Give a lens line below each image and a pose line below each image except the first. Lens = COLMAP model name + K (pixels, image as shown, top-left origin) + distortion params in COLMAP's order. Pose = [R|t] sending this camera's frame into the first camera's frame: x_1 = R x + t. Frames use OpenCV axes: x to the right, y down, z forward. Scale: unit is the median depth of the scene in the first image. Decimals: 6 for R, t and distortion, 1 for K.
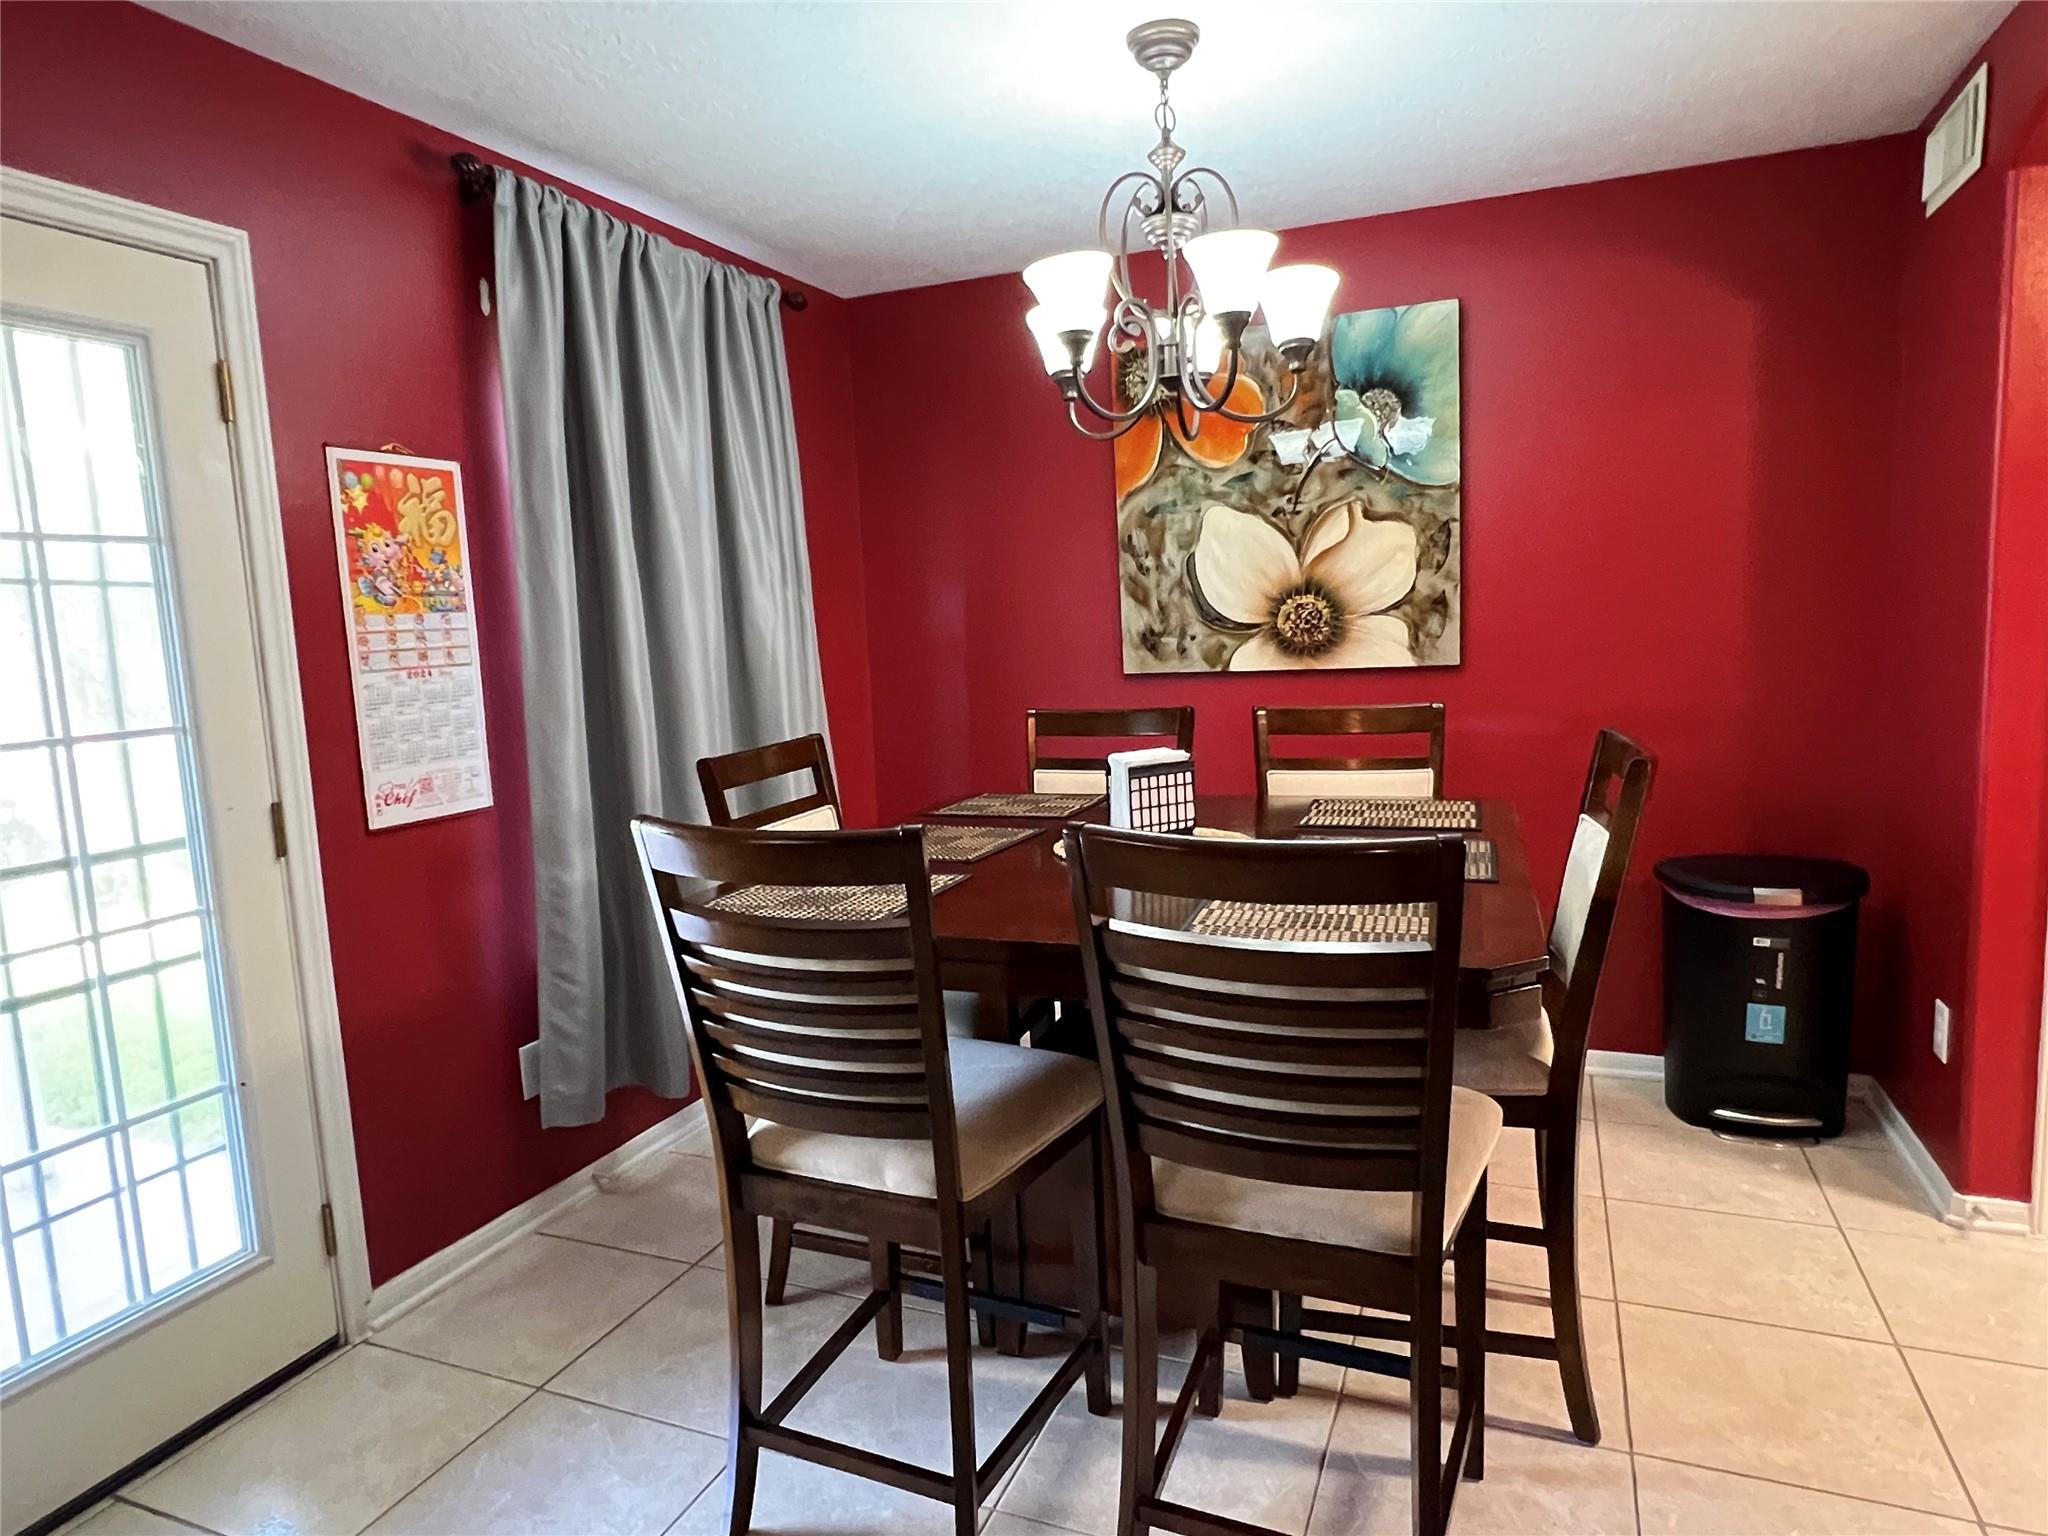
lens RADIAL K [[1230.4, 0, 1032.2], [0, 1230.4, 765.3], [0, 0, 1]] dist [0.002533, -0.000845]
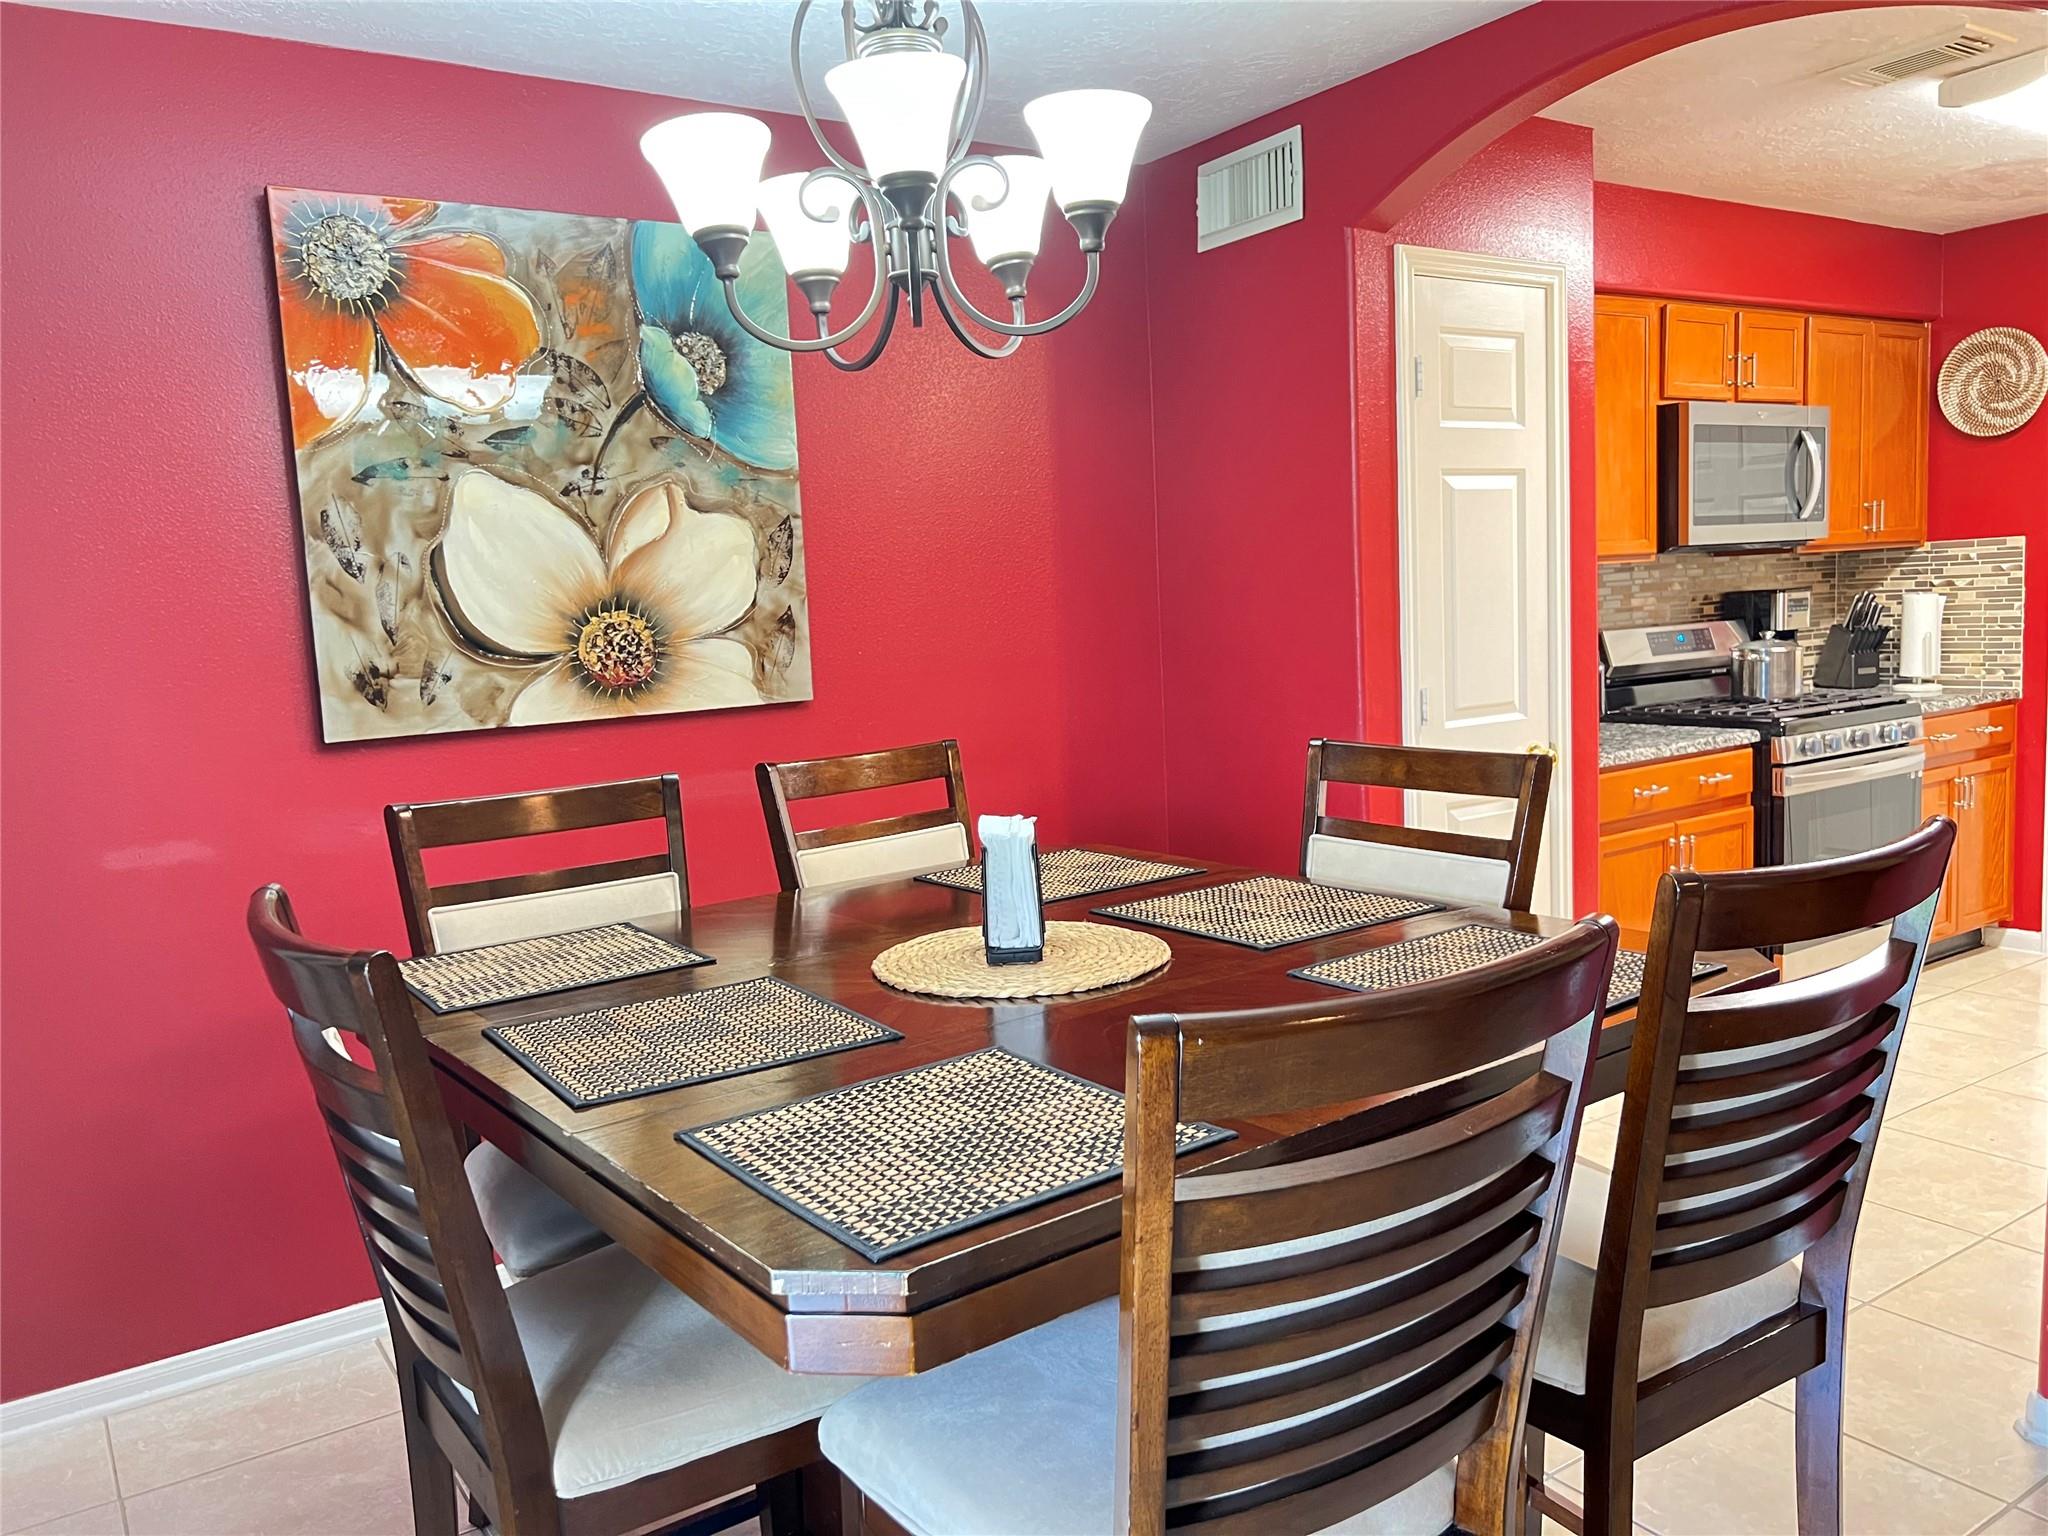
lens RADIAL K [[1540.9, 0, 1039.0], [0, 1540.9, 773.5], [0, 0, 1]] dist [0.070093, -0.073955]
pose [[0.560078, -0.081825, 0.824389, -0.381268], [0.123970, 0.992184, 0.014255, -0.029897], [-0.819112, 0.094216, 0.565844, 0.316751]]
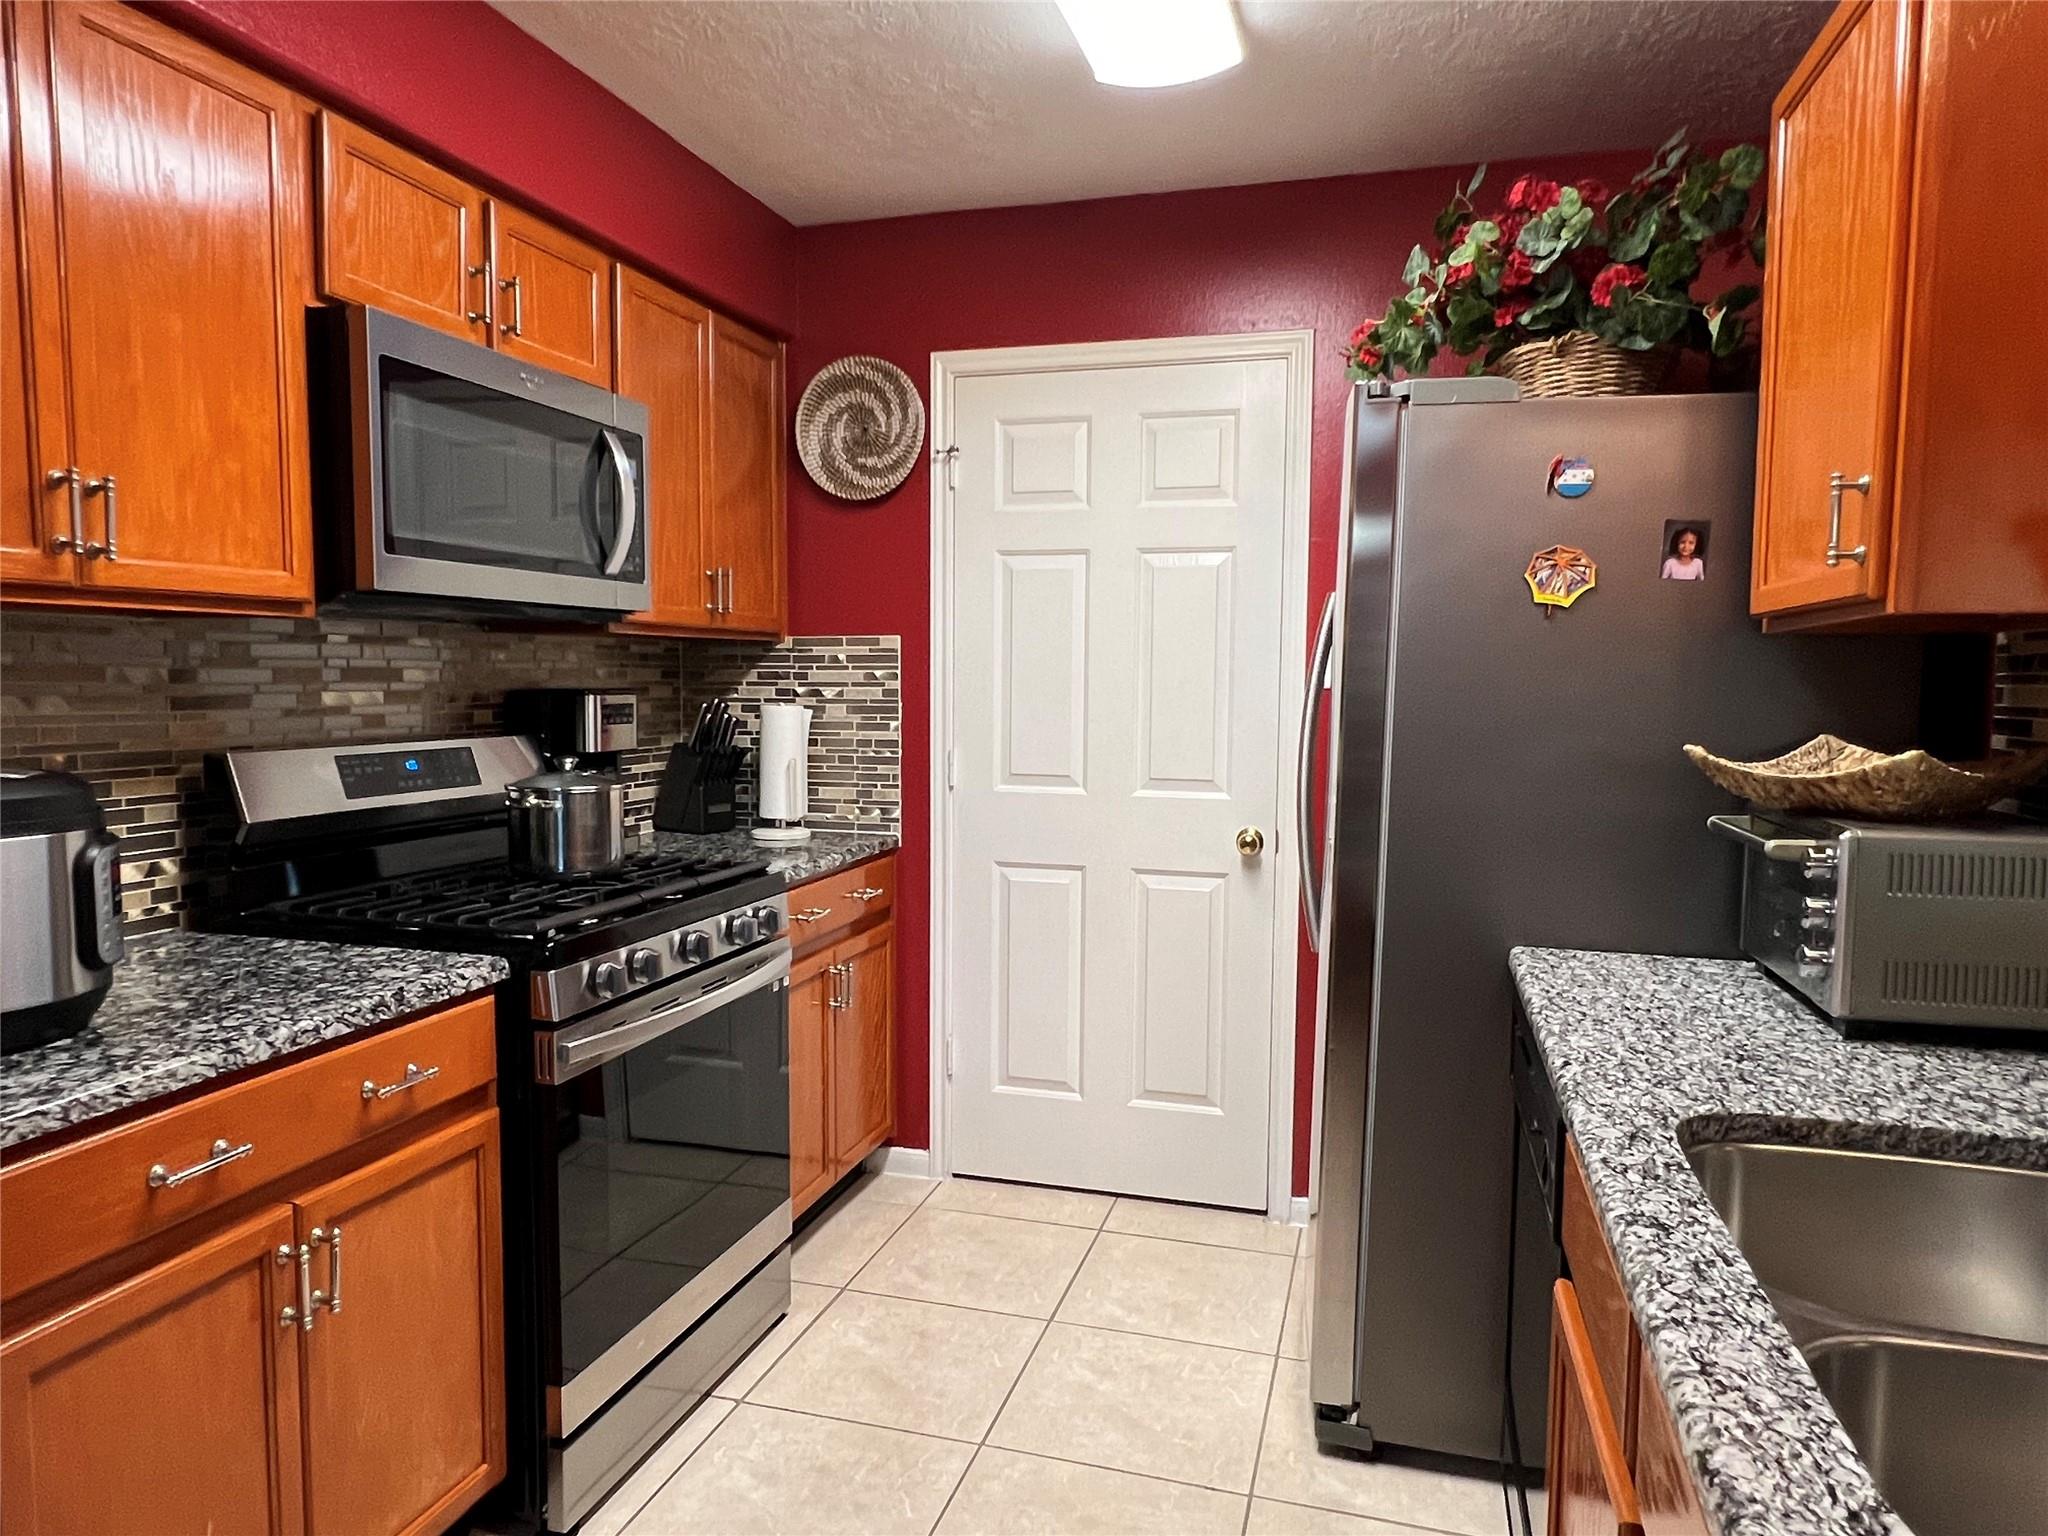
lens RADIAL K [[1309.3, 0, 1017.3], [0, 1309.3, 774.1], [0, 0, 1]] dist [0.003850, -0.004805]
pose [[-0.088977, -0.034653, 0.995431, 0.413102], [0.115757, 0.992263, 0.044890, -0.048739], [-0.989284, 0.119222, -0.084277, 0.376771]]
